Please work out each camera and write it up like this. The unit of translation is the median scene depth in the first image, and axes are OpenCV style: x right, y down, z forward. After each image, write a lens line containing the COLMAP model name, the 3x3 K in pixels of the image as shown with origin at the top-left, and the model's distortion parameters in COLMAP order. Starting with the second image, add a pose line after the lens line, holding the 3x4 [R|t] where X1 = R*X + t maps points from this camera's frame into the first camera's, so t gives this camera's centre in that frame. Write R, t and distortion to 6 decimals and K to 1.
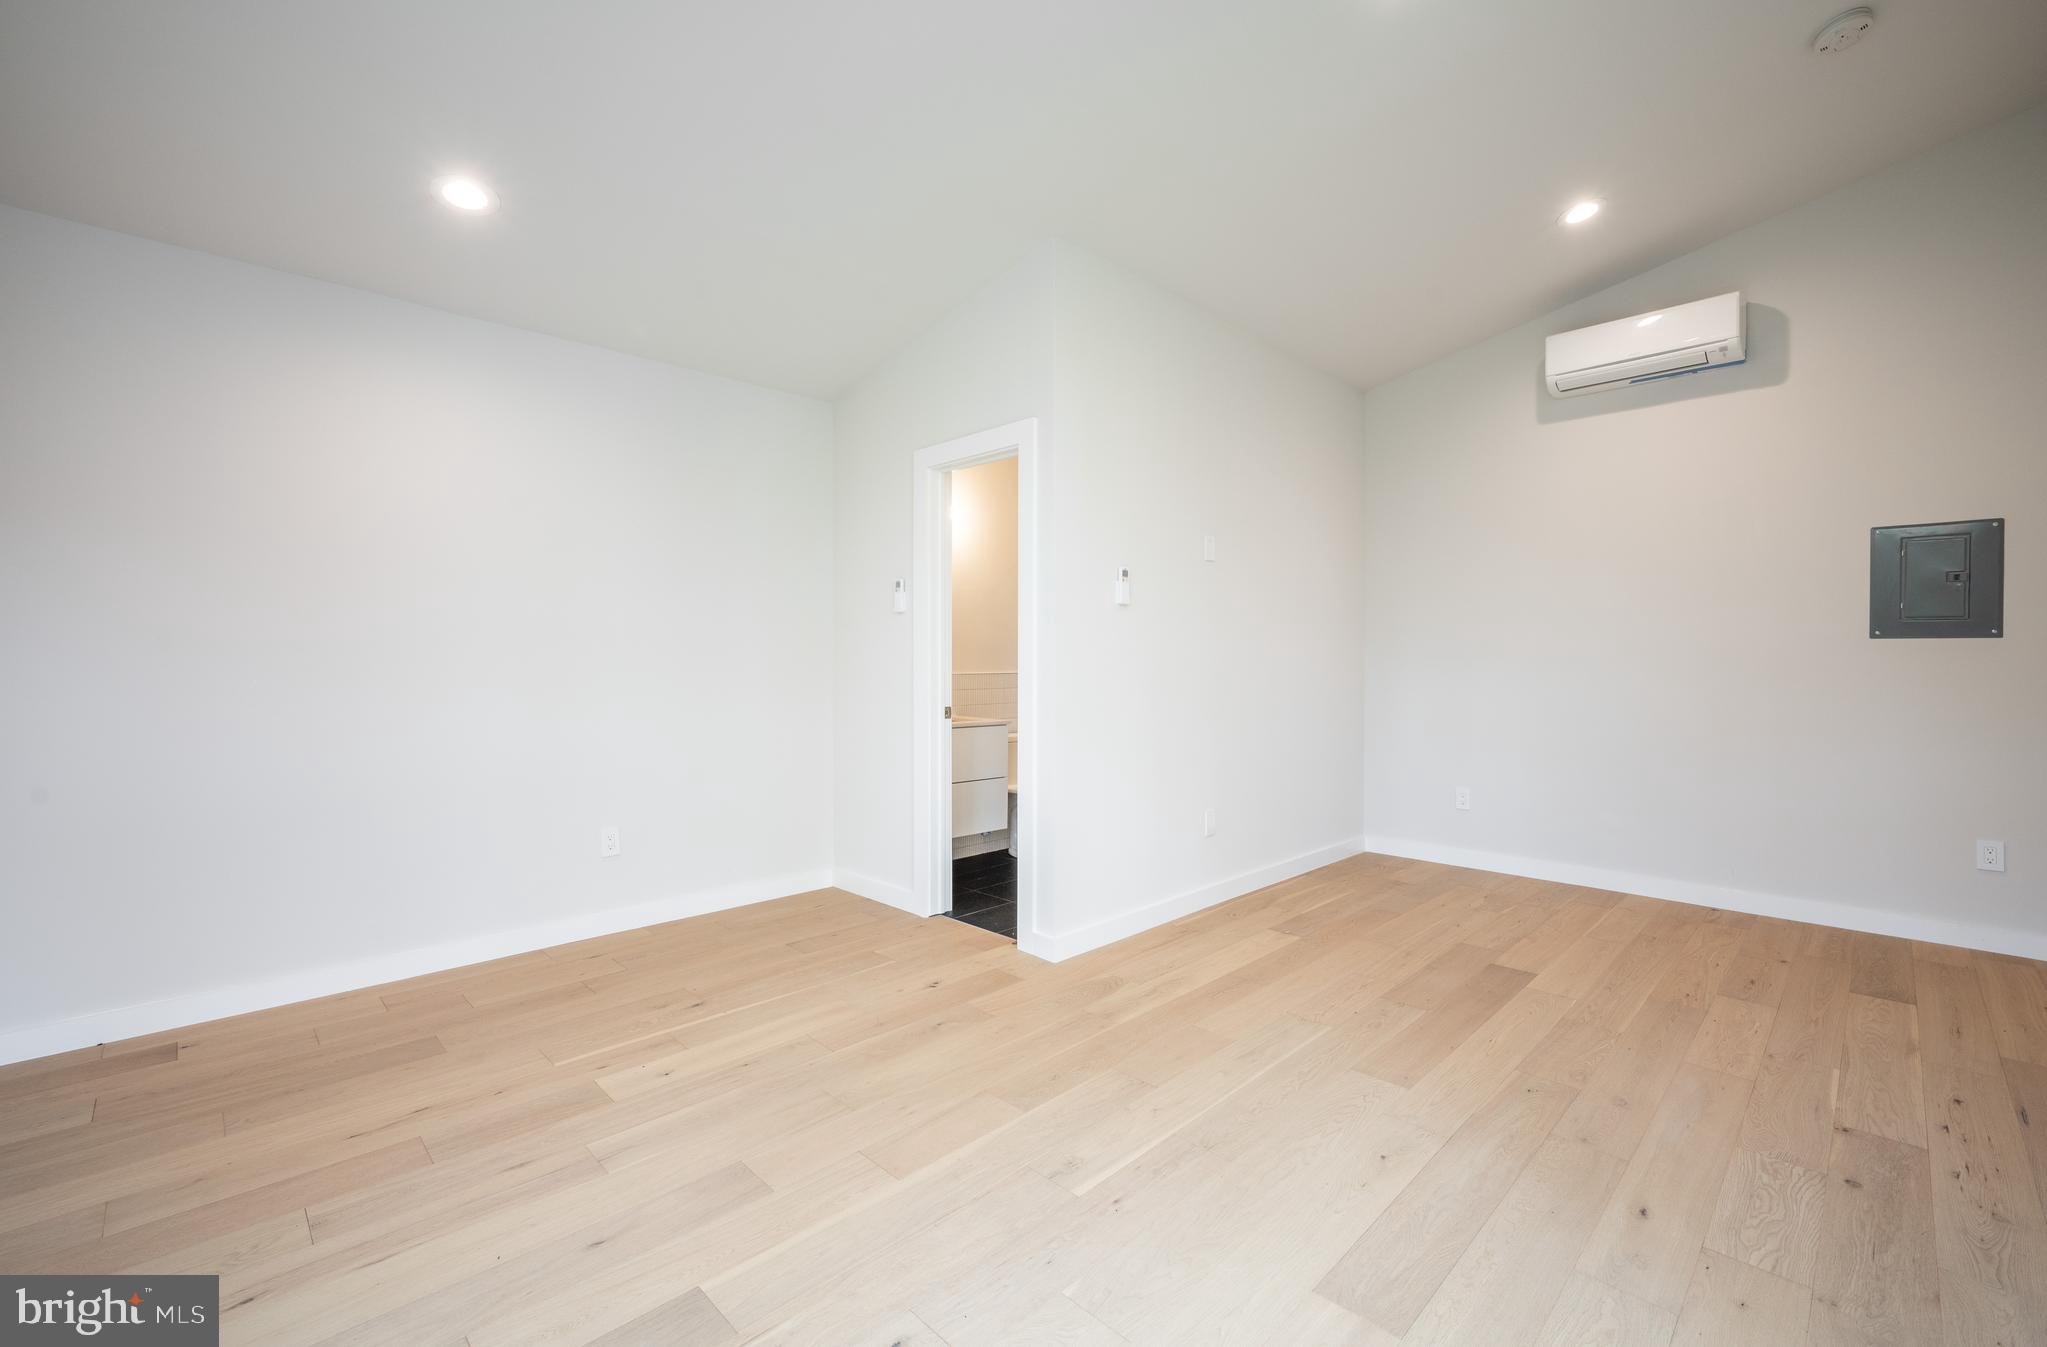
lens RADIAL K [[847.3, 0, 1023.6], [0, 847.3, 668.6], [0, 0, 1]] dist [0.000340, 0.000393]
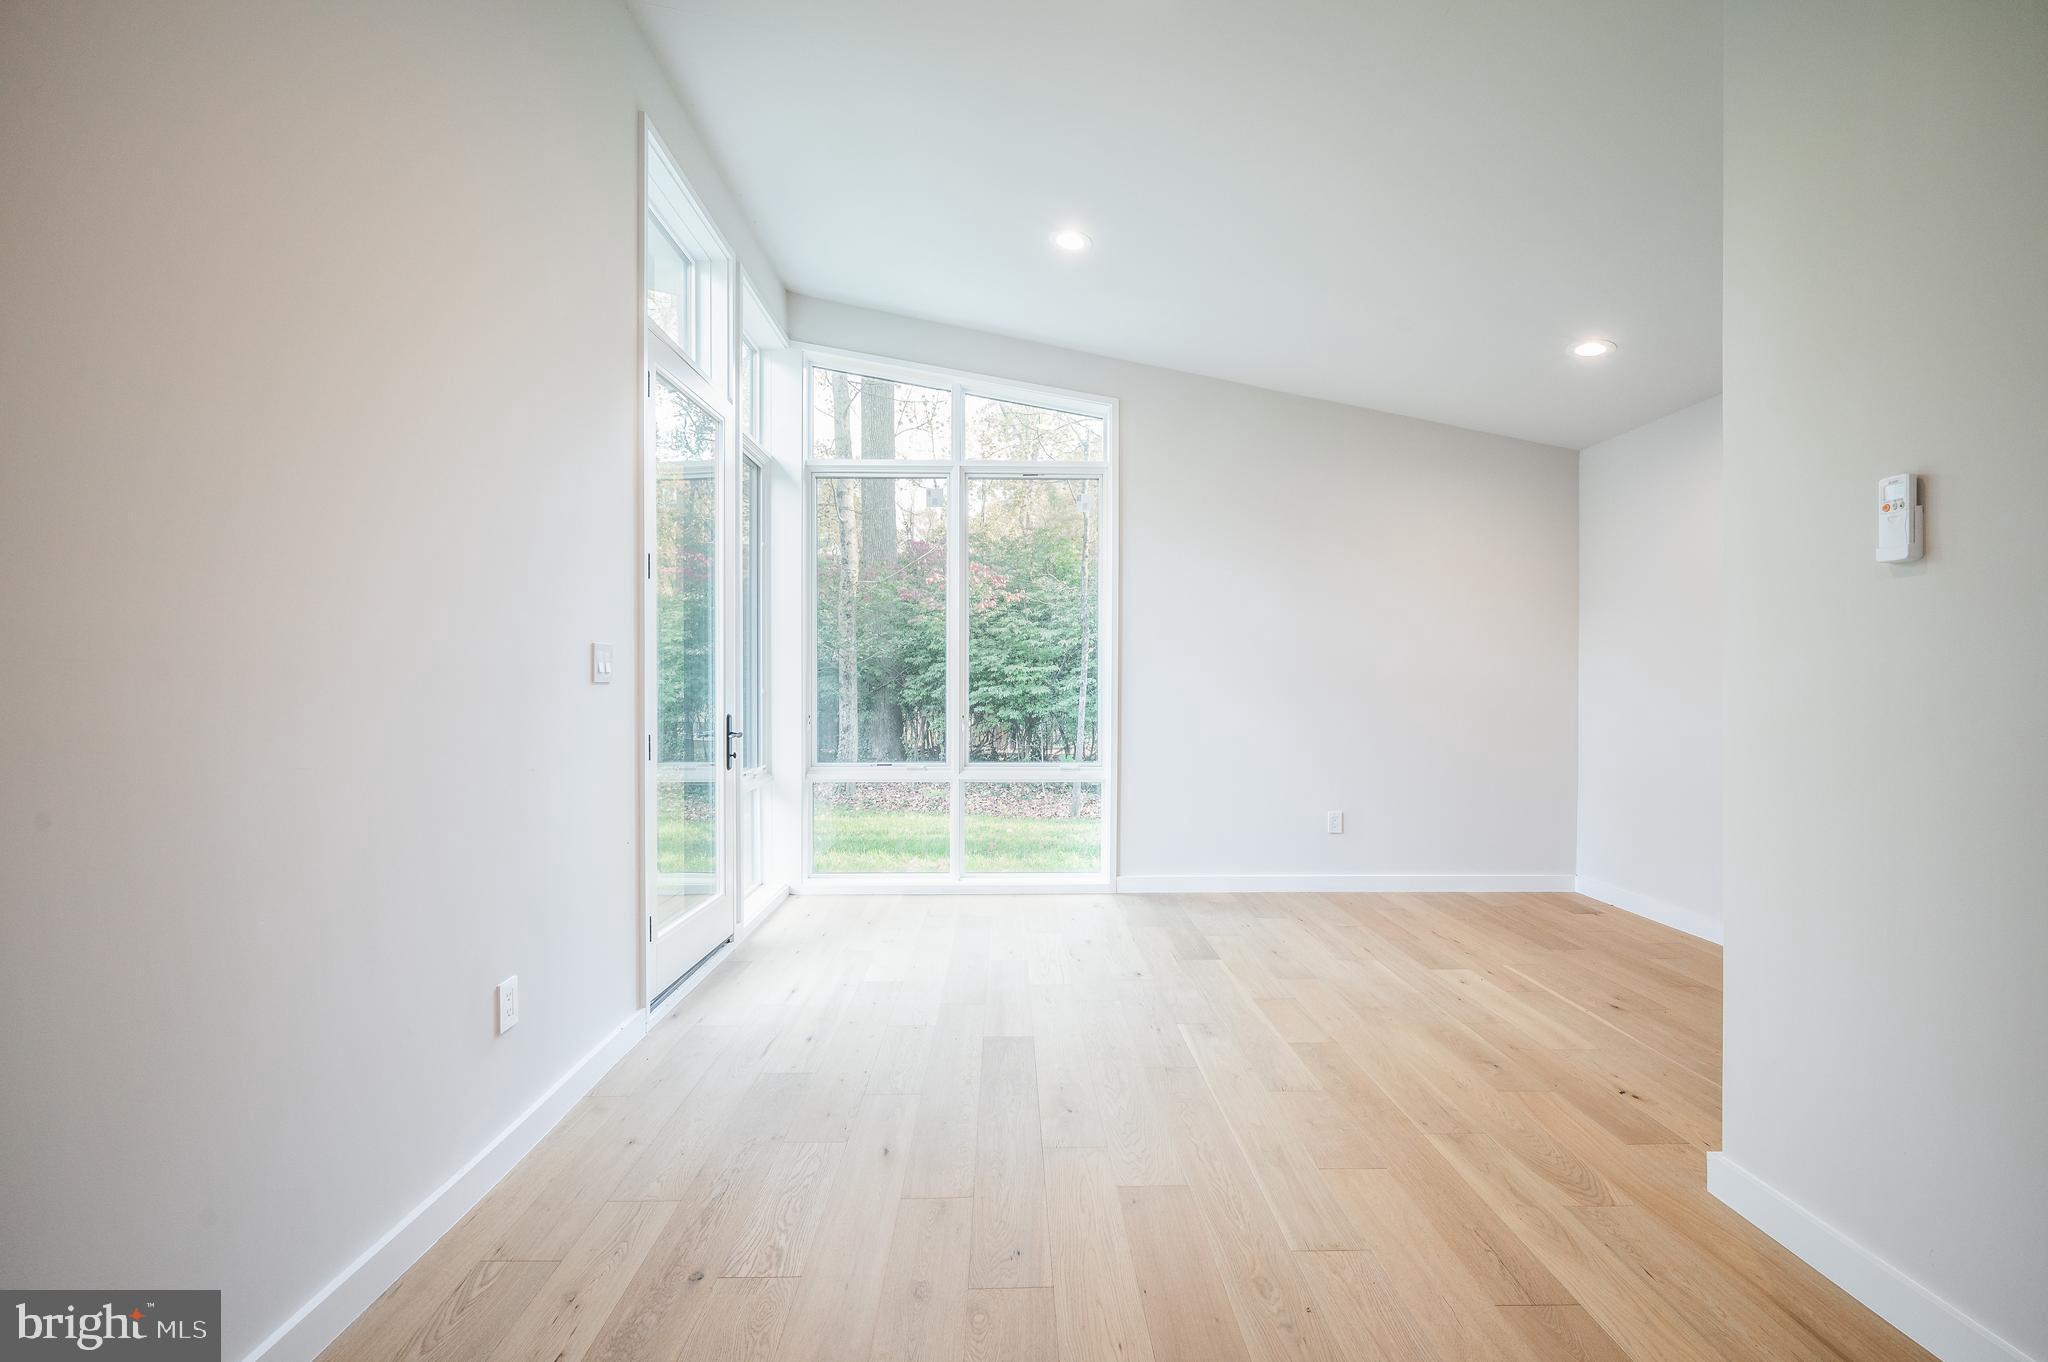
lens RADIAL K [[847.7, 0, 1022.6], [0, 847.7, 682.2], [0, 0, 1]] dist [0.000340, 0.000393]
pose [[-0.679502, -0.002022, -0.733670, 1.074531], [-0.008892, 0.999945, 0.005480, -0.006719], [0.733619, 0.010248, -0.679483, 1.416192]]
